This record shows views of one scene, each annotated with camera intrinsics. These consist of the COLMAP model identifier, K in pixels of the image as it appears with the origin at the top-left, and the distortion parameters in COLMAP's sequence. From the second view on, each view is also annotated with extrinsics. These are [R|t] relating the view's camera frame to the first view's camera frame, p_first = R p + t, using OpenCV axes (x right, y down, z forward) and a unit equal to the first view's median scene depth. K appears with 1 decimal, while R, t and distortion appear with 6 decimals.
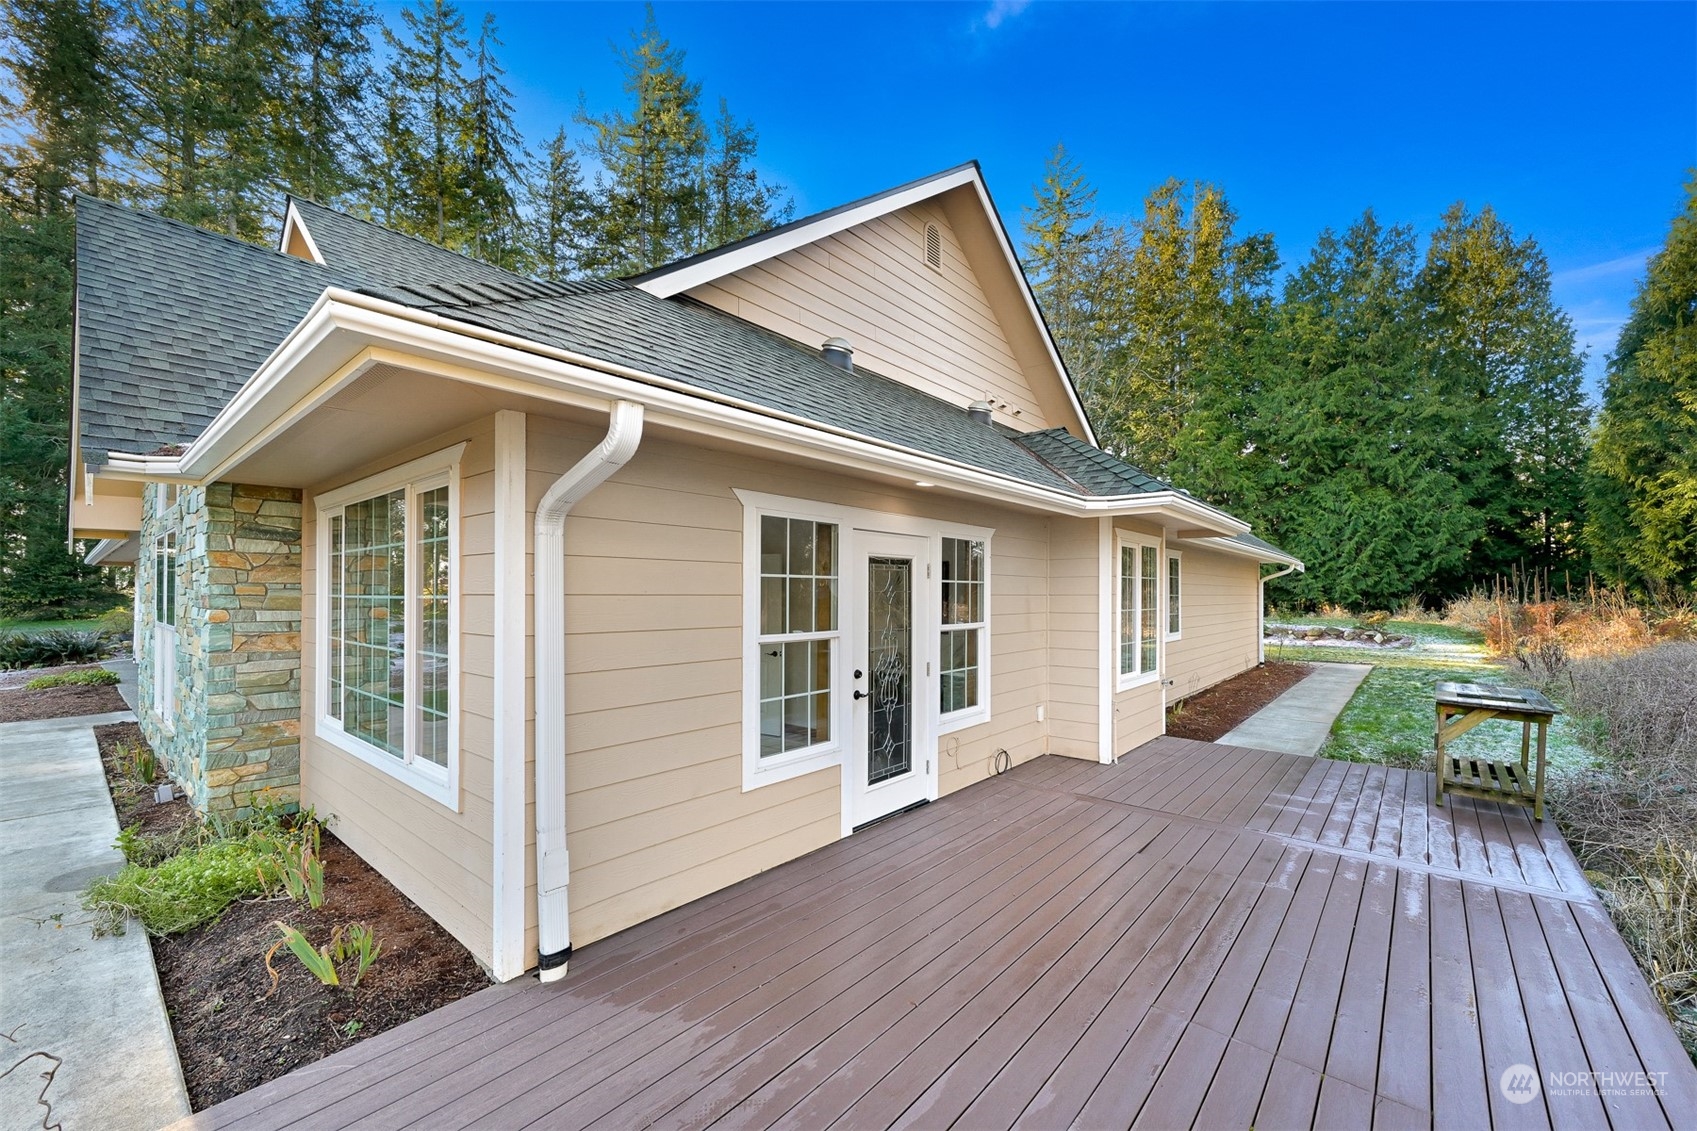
lens RADIAL K [[670.4, 0, 849.4], [0, 670.4, 581.3], [0, 0, 1]] dist [-0.003994, 0.000916]
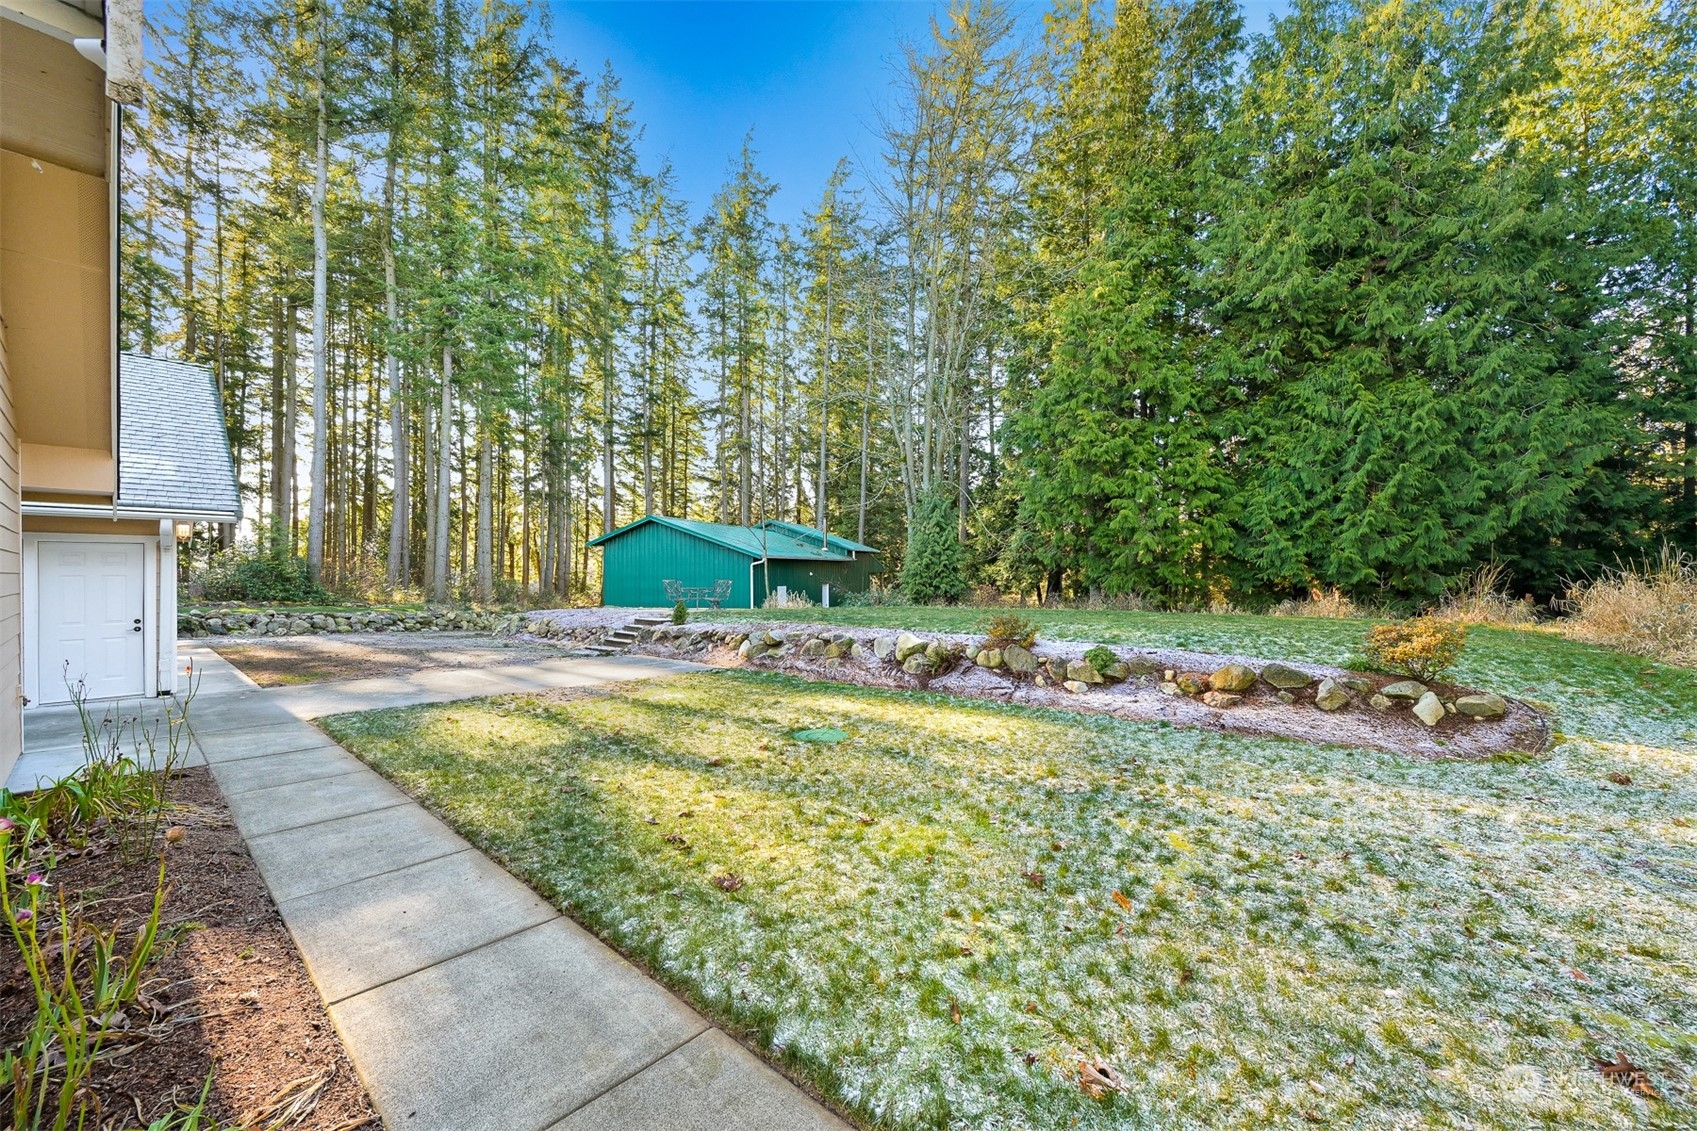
lens RADIAL K [[670.4, 0, 848.3], [0, 670.4, 565.0], [0, 0, 1]] dist [-0.003994, 0.000916]
pose [[0.999836, -0.004079, -0.017651, 0.339783], [0.004273, 0.999931, 0.010980, 0.009218], [0.017605, -0.011054, 0.999784, 0.441374]]
